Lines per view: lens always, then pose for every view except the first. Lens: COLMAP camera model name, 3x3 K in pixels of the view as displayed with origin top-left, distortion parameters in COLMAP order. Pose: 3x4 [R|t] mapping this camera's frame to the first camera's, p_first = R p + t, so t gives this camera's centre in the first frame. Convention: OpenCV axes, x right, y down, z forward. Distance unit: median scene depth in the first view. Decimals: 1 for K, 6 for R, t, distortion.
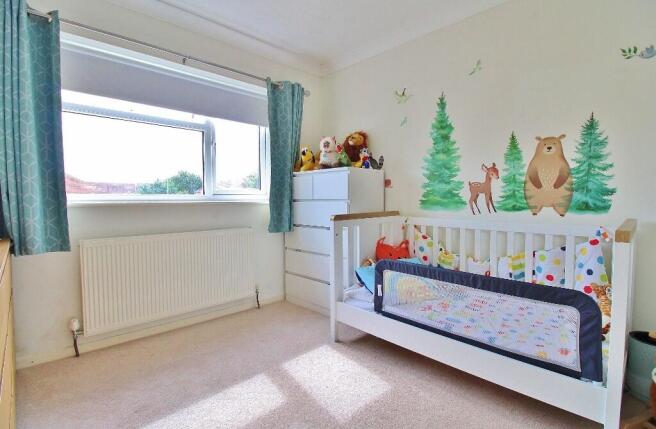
lens RADIAL K [[313.2, 0, 328.0], [0, 313.2, 214.5], [0, 0, 1]] dist [-0.002803, -0.000986]
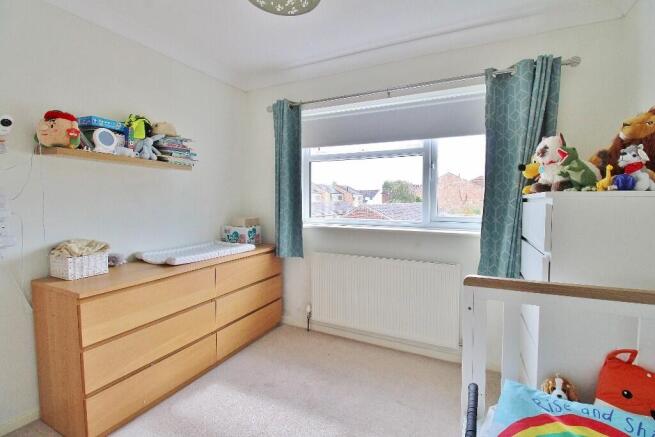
lens RADIAL K [[309.2, 0, 327.5], [0, 309.2, 218.5], [0, 0, 1]] dist [-0.001285, -0.000284]
pose [[0.338800, 0.061024, -0.938877, 0.404727], [-0.059899, 0.997269, 0.043205, -0.097885], [0.938950, 0.041600, 0.341530, 0.425237]]
